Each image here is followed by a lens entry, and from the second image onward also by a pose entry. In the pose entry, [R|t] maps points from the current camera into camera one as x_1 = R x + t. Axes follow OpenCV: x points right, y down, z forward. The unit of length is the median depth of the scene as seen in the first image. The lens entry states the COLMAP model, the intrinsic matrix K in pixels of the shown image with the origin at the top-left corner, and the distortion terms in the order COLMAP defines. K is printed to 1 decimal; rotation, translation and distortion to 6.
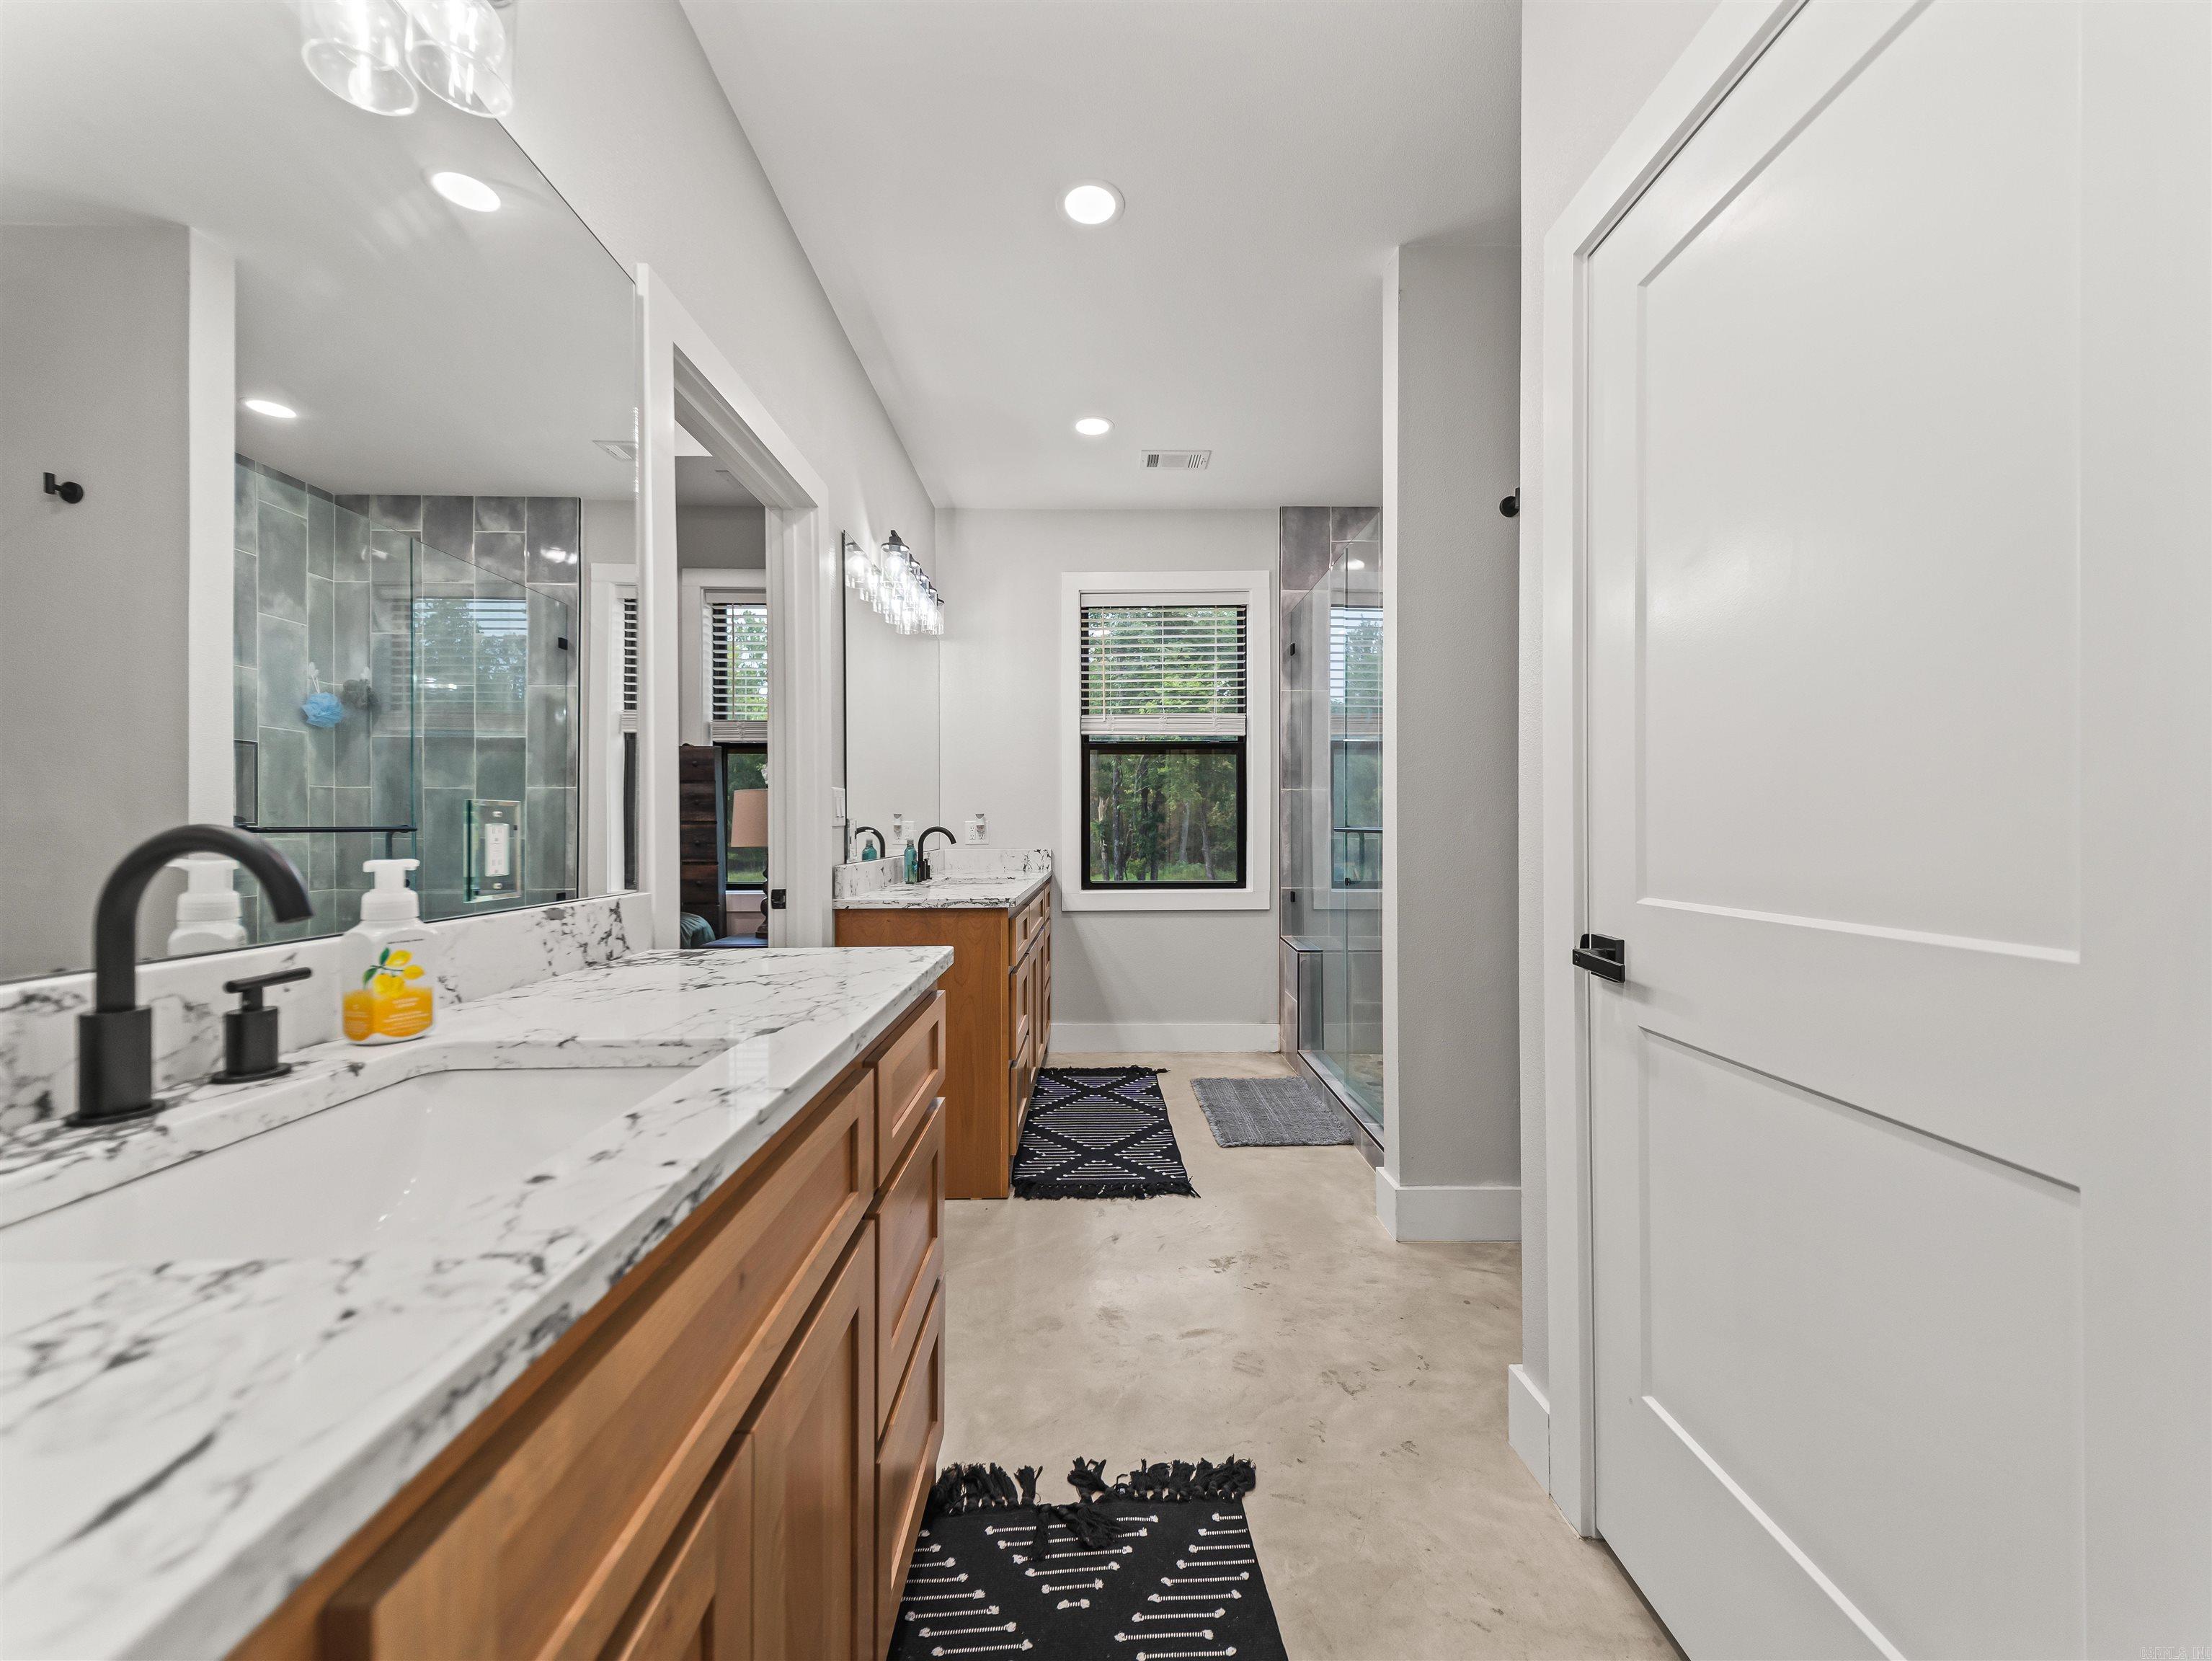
lens RADIAL K [[853.9, 0, 1105.8], [0, 853.9, 835.3], [0, 0, 1]] dist [0.038362, -0.017388]
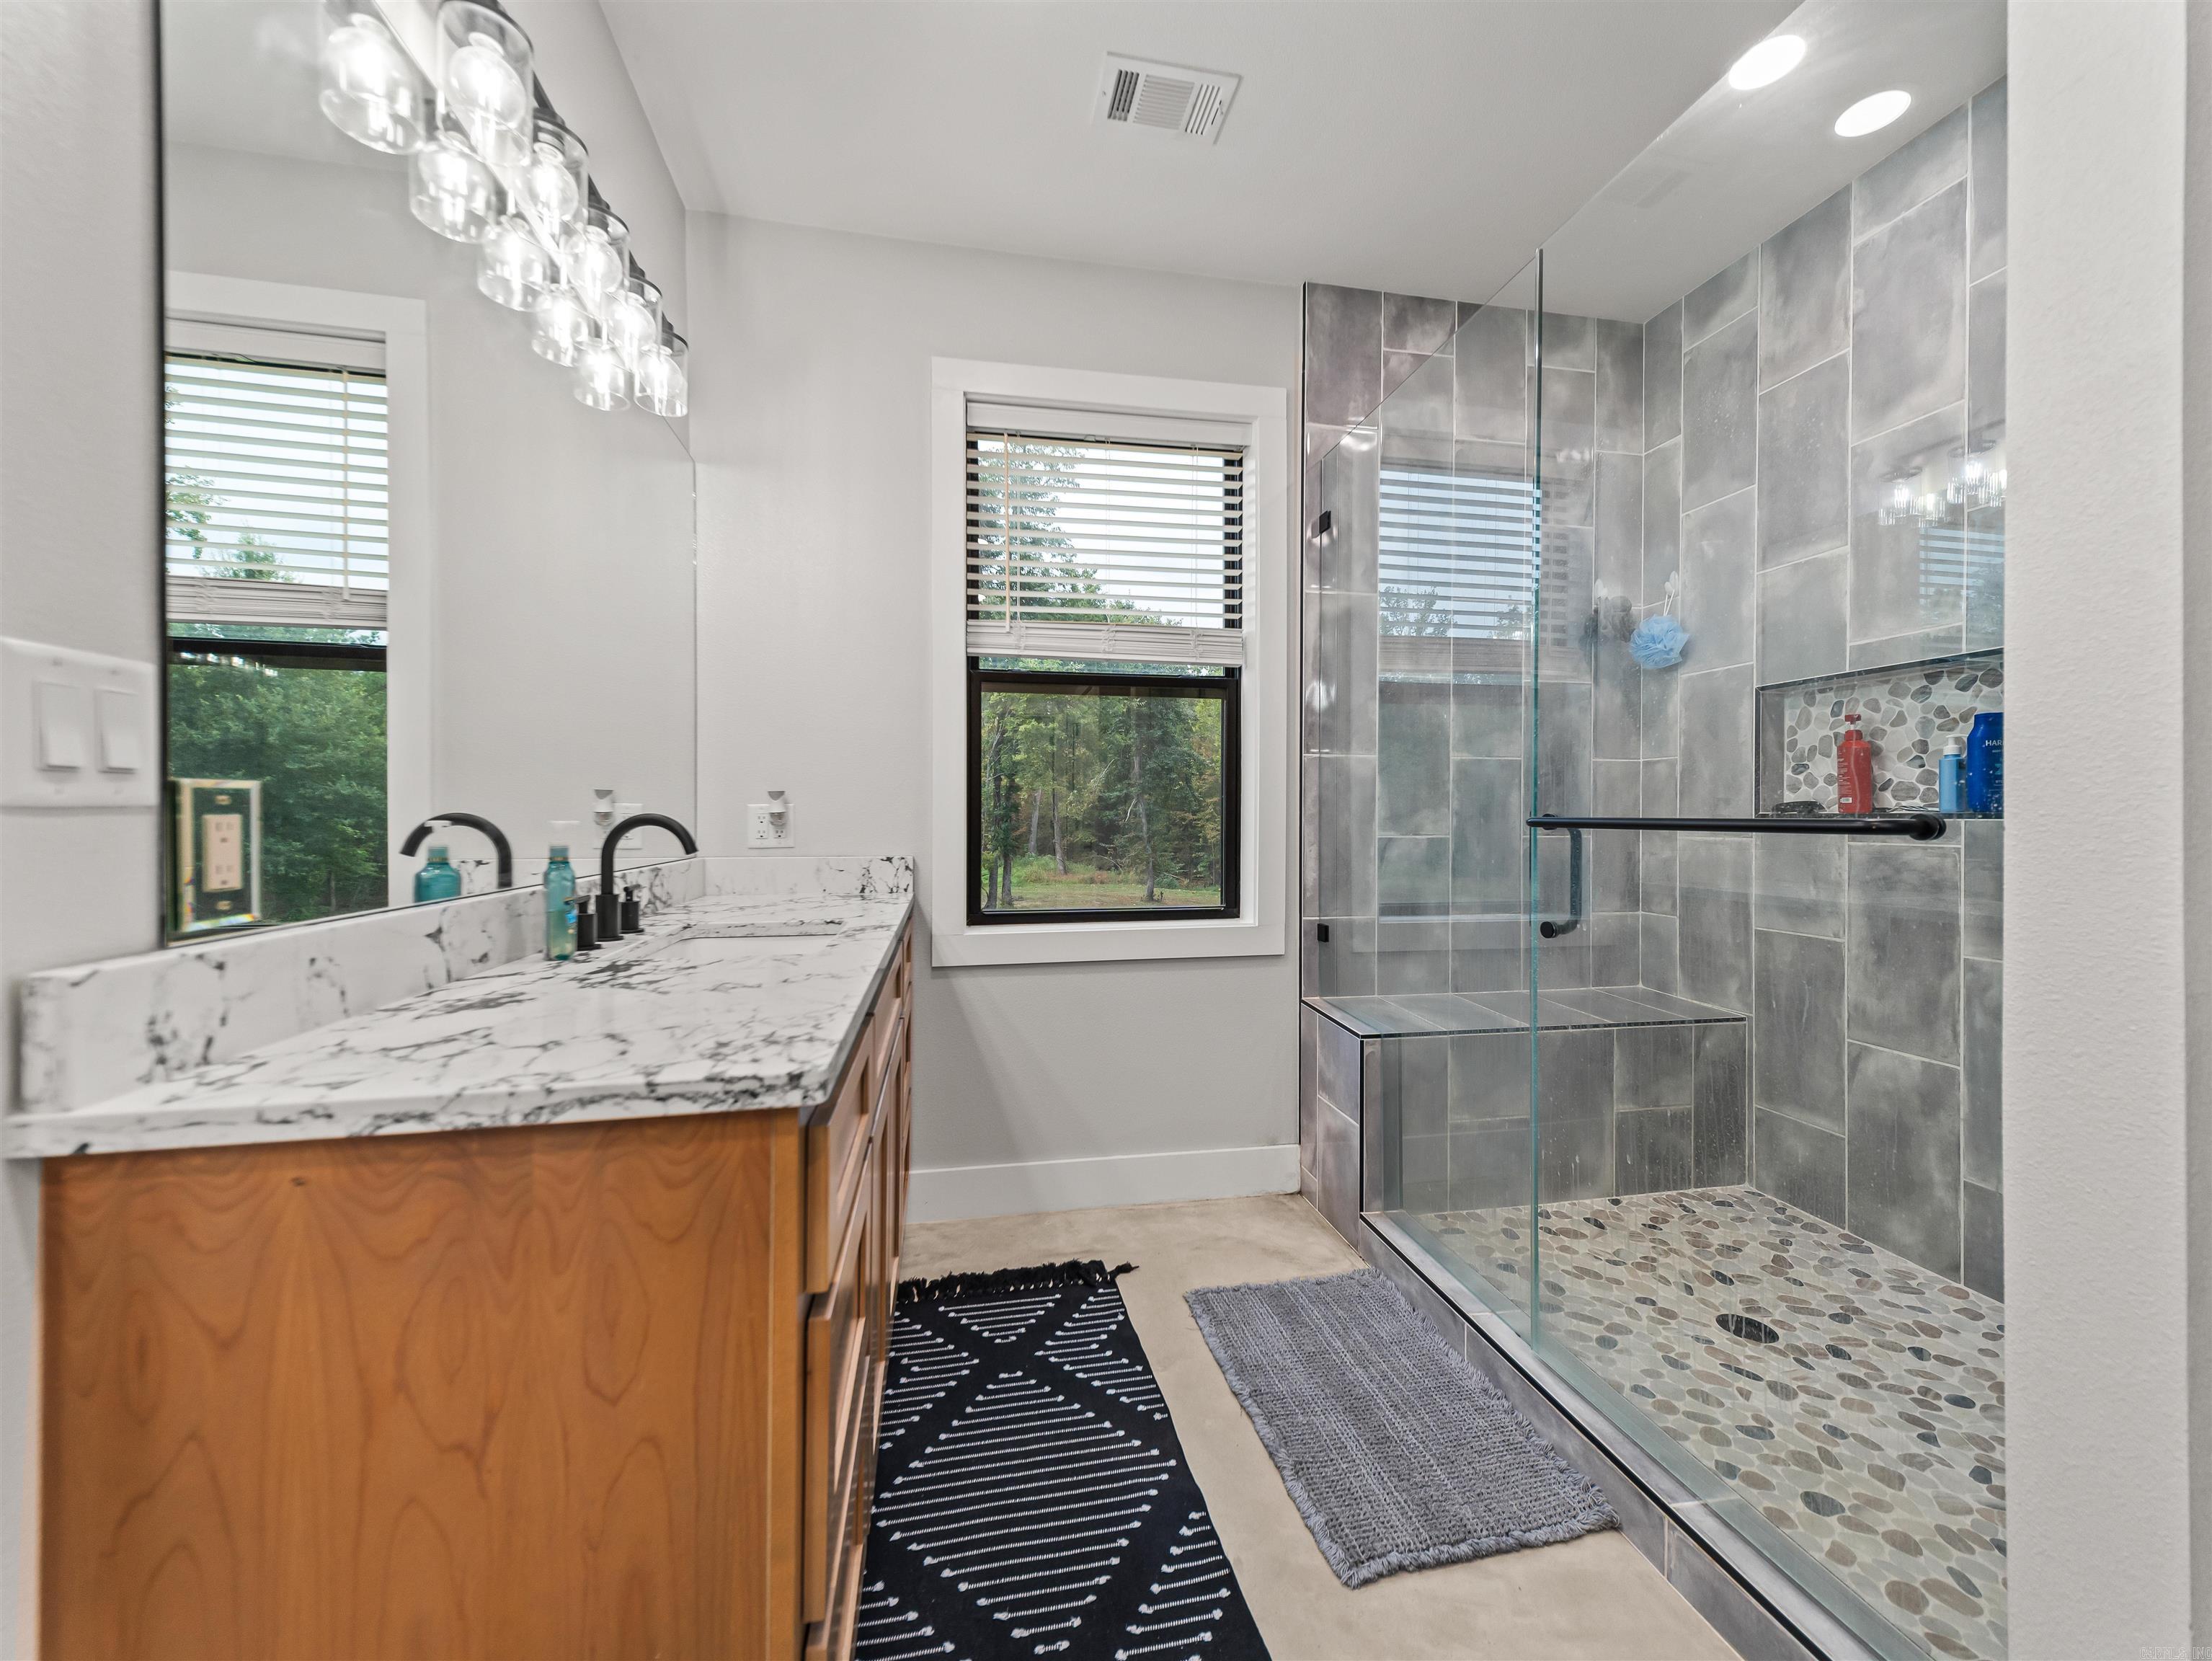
lens RADIAL K [[853.9, 0, 1105.8], [0, 853.9, 835.3], [0, 0, 1]] dist [0.038362, -0.017388]
pose [[0.983949, 0.001911, 0.178441, -0.039764], [-0.003833, 0.999938, 0.010431, -0.003690], [-0.178410, -0.010947, 0.983895, 0.432692]]
